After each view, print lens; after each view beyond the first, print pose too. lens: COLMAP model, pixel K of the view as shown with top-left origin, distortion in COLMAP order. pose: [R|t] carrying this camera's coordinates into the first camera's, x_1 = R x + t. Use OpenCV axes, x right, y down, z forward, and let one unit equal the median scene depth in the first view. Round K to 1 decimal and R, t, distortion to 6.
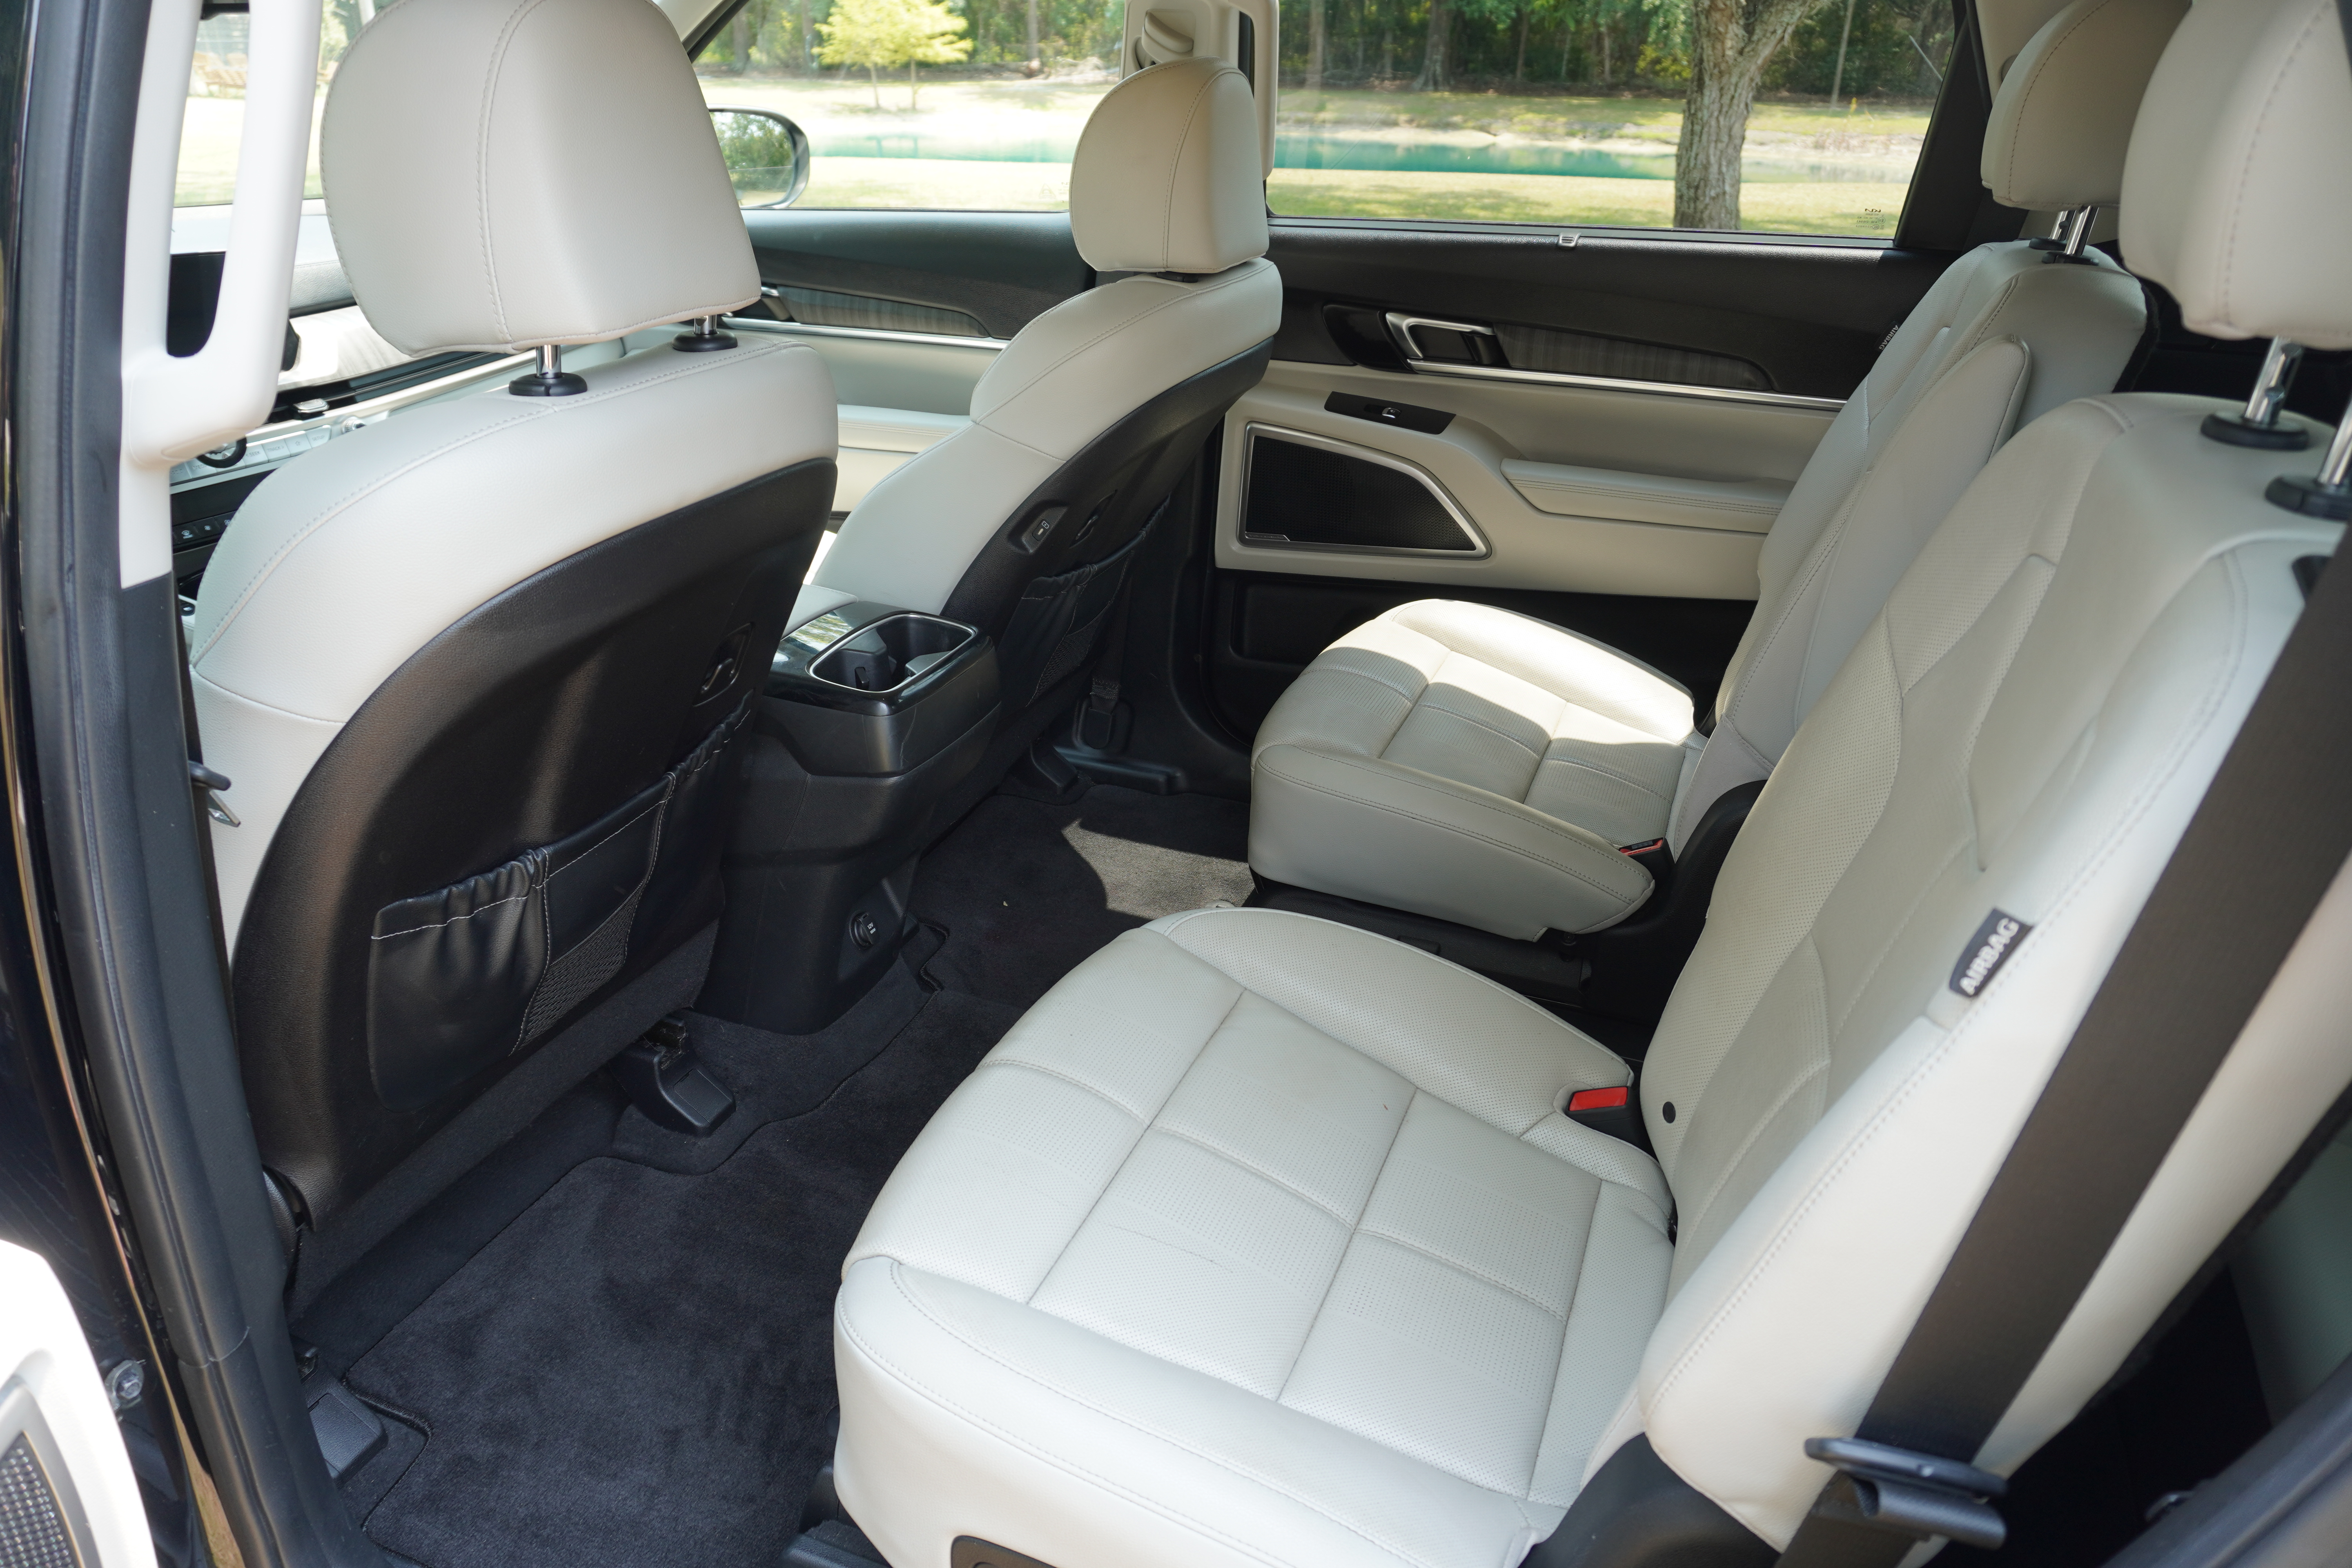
lens RADIAL K [[1569.5, 0, 1180.6], [0, 1569.5, 790.1], [0, 0, 1]] dist [-0.049614, 0.035412]
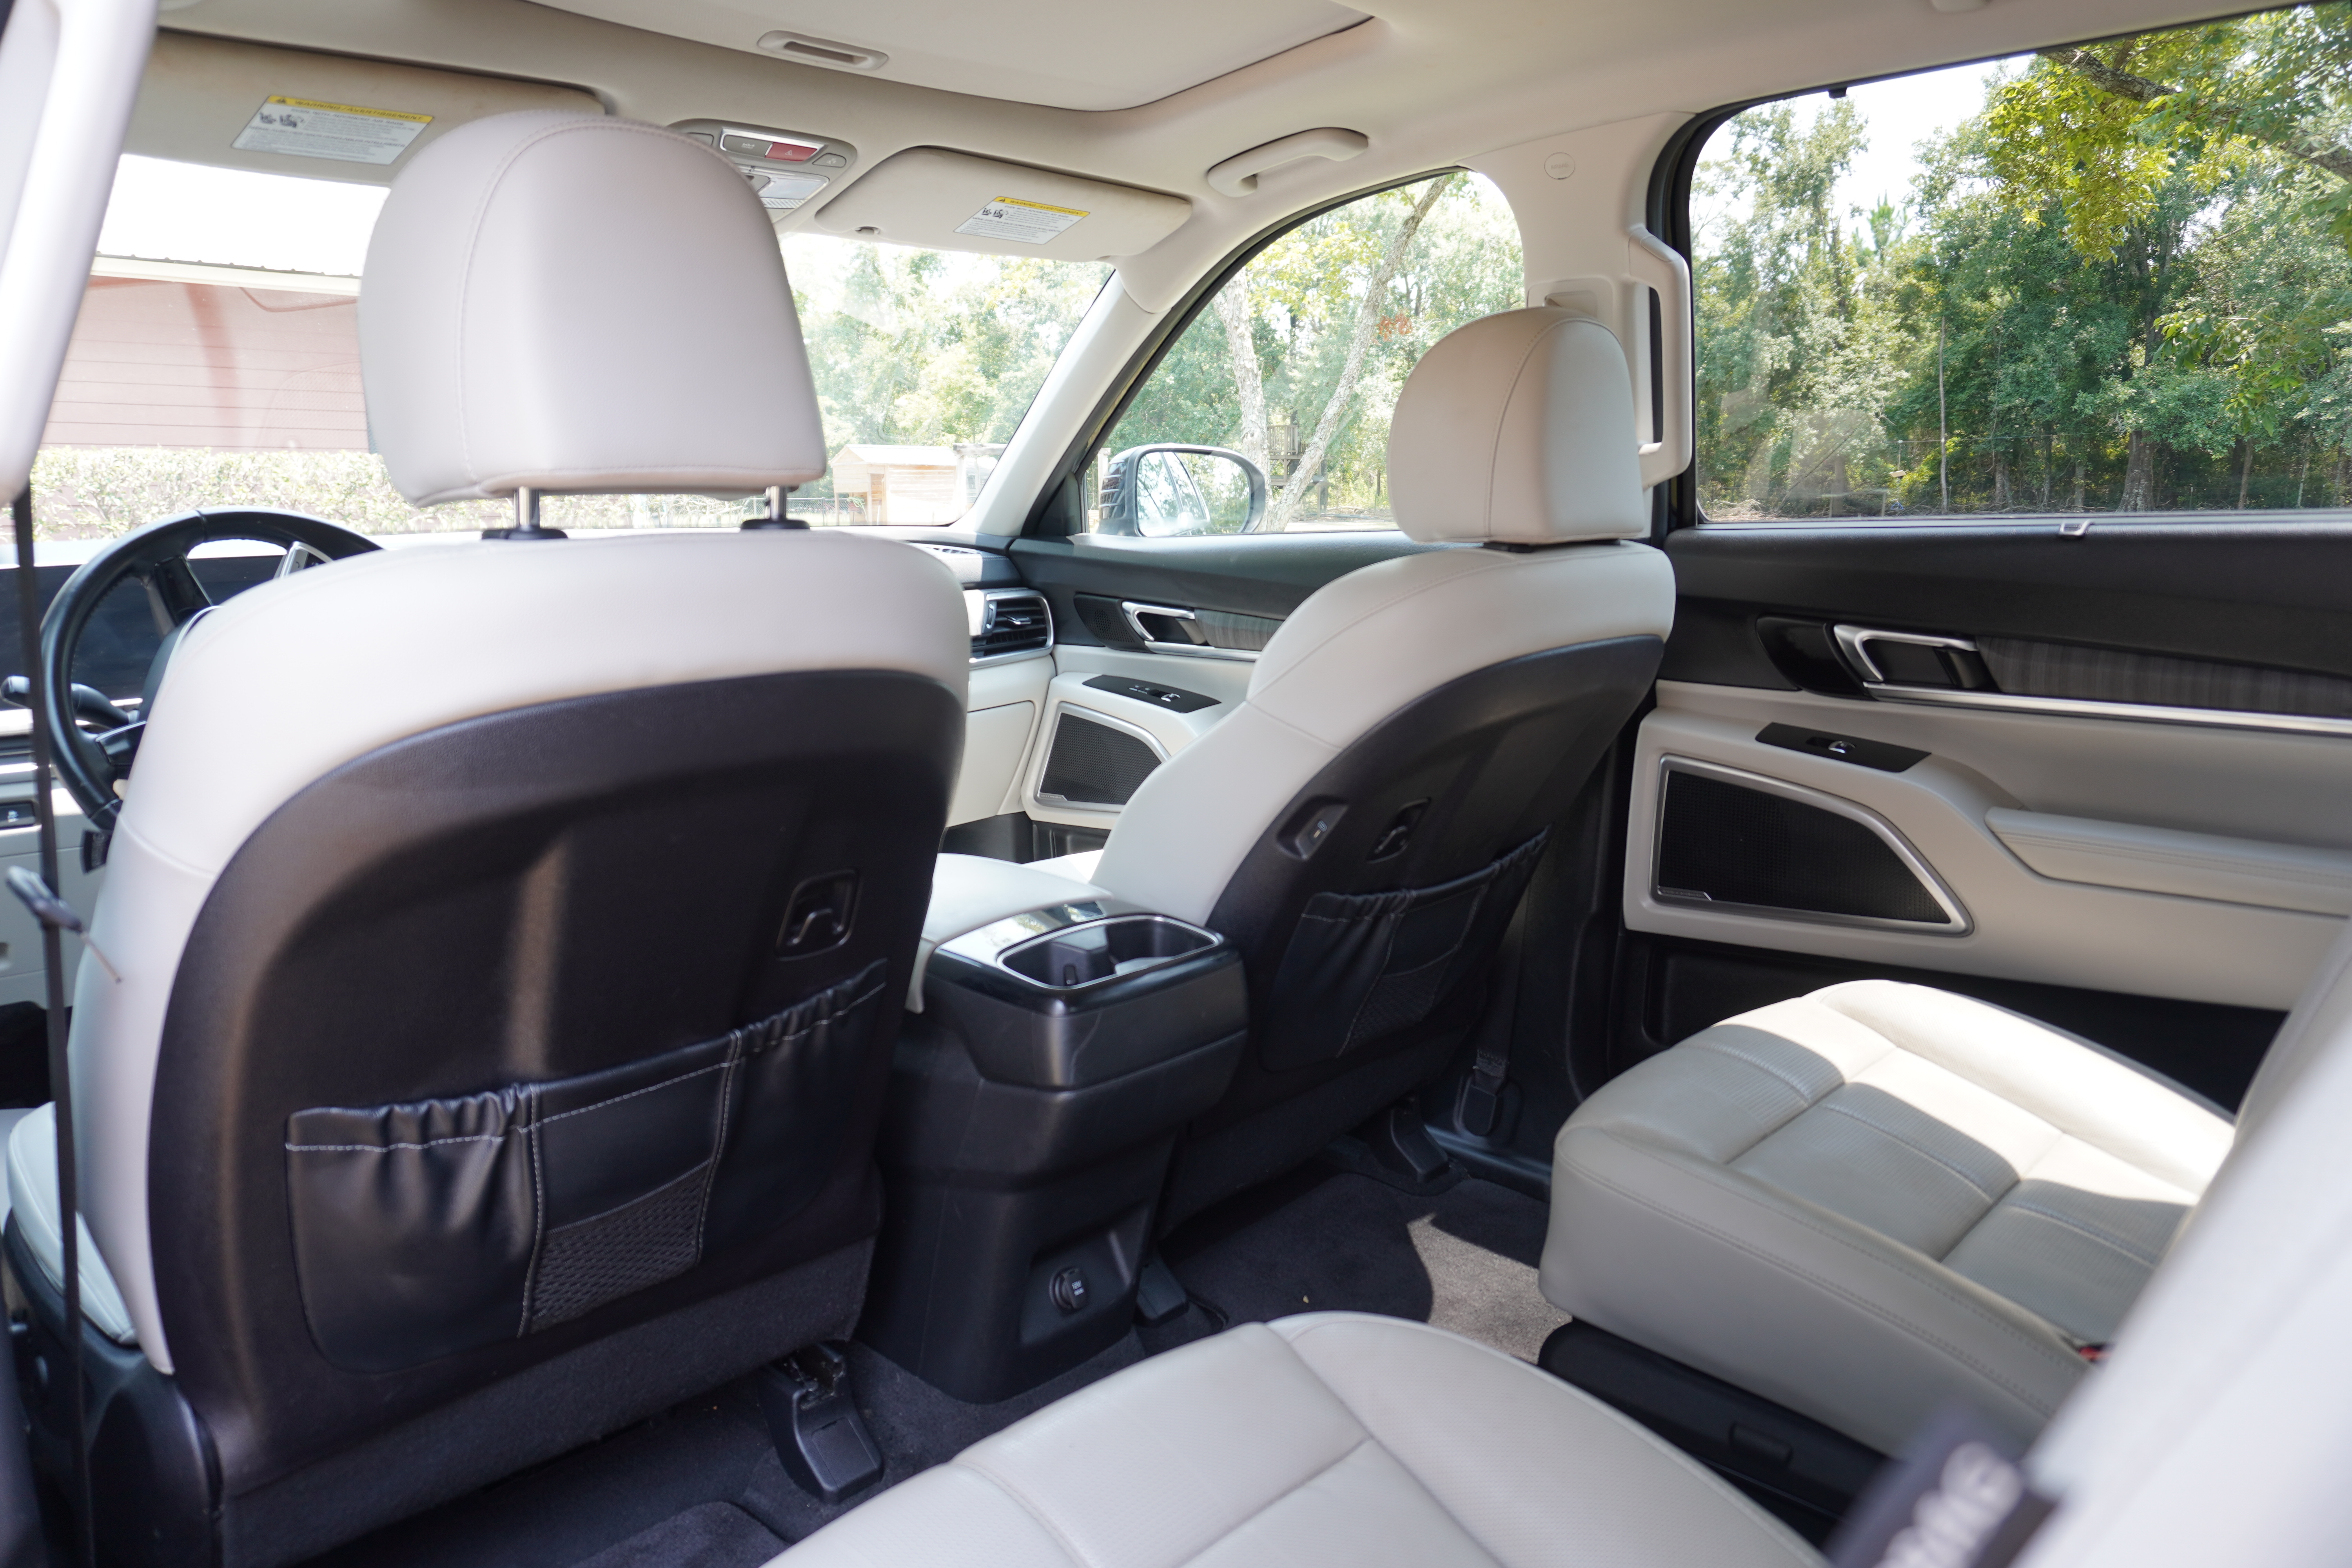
lens RADIAL K [[1569.5, 0, 1180.6], [0, 1569.5, 790.1], [0, 0, 1]] dist [-0.049614, 0.035412]
pose [[0.919362, 0.047364, -0.390551, 0.153046], [-0.147489, 0.961819, -0.230546, 0.015717], [0.364720, 0.269557, 0.891245, 0.193086]]
